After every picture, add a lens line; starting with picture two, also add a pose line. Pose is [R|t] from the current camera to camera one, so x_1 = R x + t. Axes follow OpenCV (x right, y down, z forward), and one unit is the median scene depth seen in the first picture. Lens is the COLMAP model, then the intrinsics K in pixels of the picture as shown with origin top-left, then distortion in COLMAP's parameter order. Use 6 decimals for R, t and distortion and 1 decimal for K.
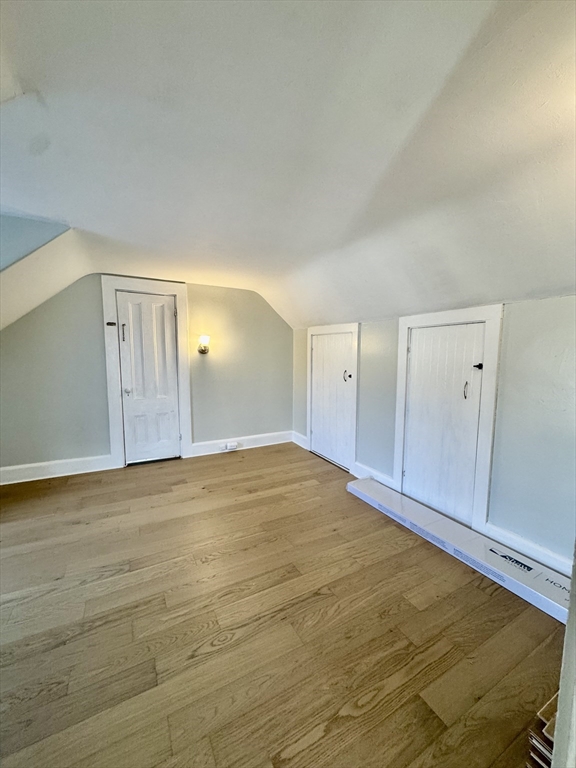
lens RADIAL K [[306.3, 0, 287.0], [0, 306.3, 380.8], [0, 0, 1]] dist [-0.005336, 0.000671]
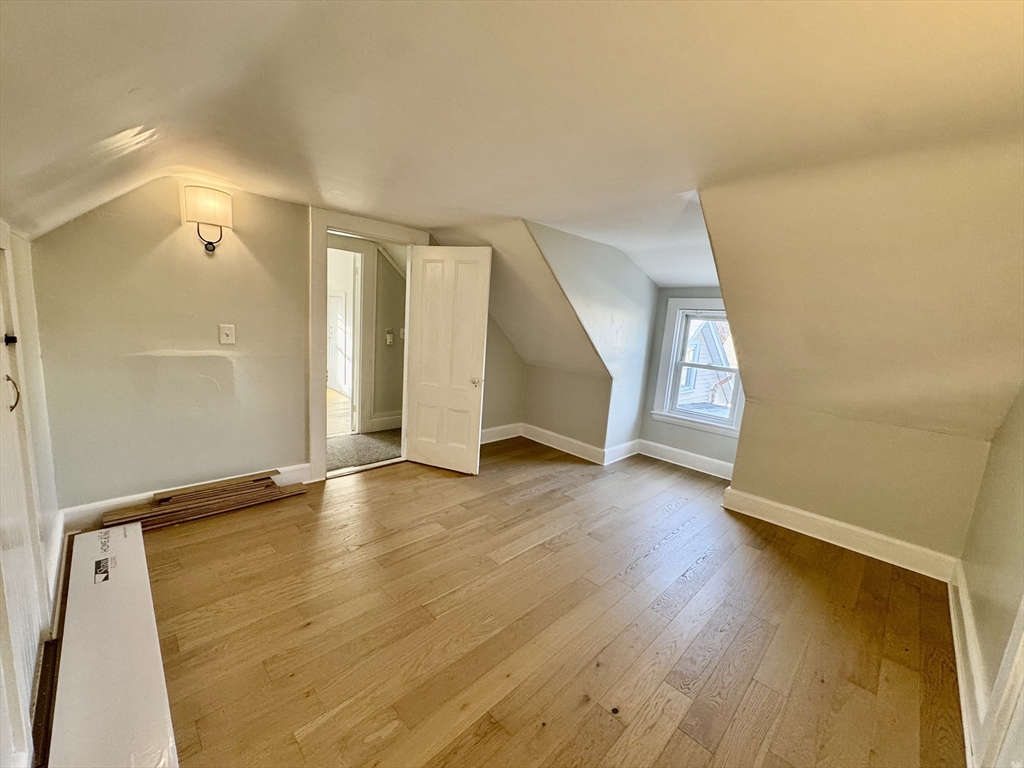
lens RADIAL K [[408.3, 0, 510.7], [0, 408.3, 390.4], [0, 0, 1]] dist [-0.005336, 0.000671]
pose [[-0.955344, -0.022312, -0.294652, 0.020711], [-0.099803, 0.962913, 0.250674, -0.209087], [0.278131, 0.268887, -0.922140, 1.781957]]
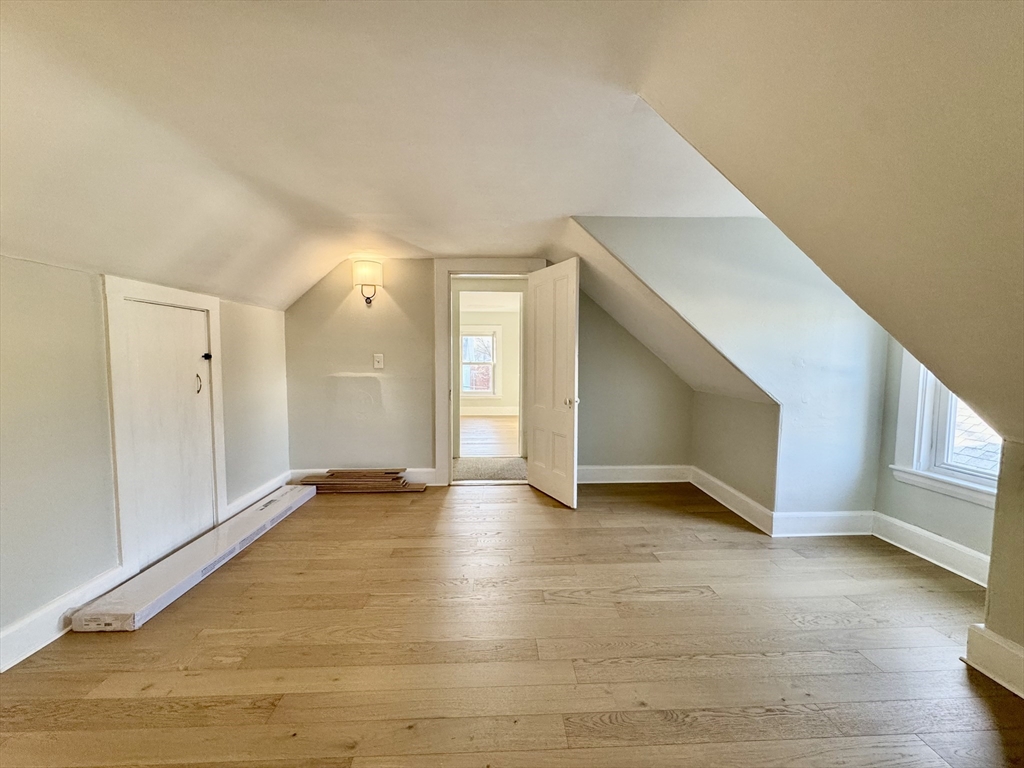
lens RADIAL K [[408.3, 0, 512.1], [0, 408.3, 391.7], [0, 0, 1]] dist [-0.005336, 0.000671]
pose [[-0.899838, -0.044164, 0.433983, -0.762662], [0.029979, 0.986249, 0.162526, -0.112476], [-0.435193, 0.159258, -0.886140, 1.643318]]
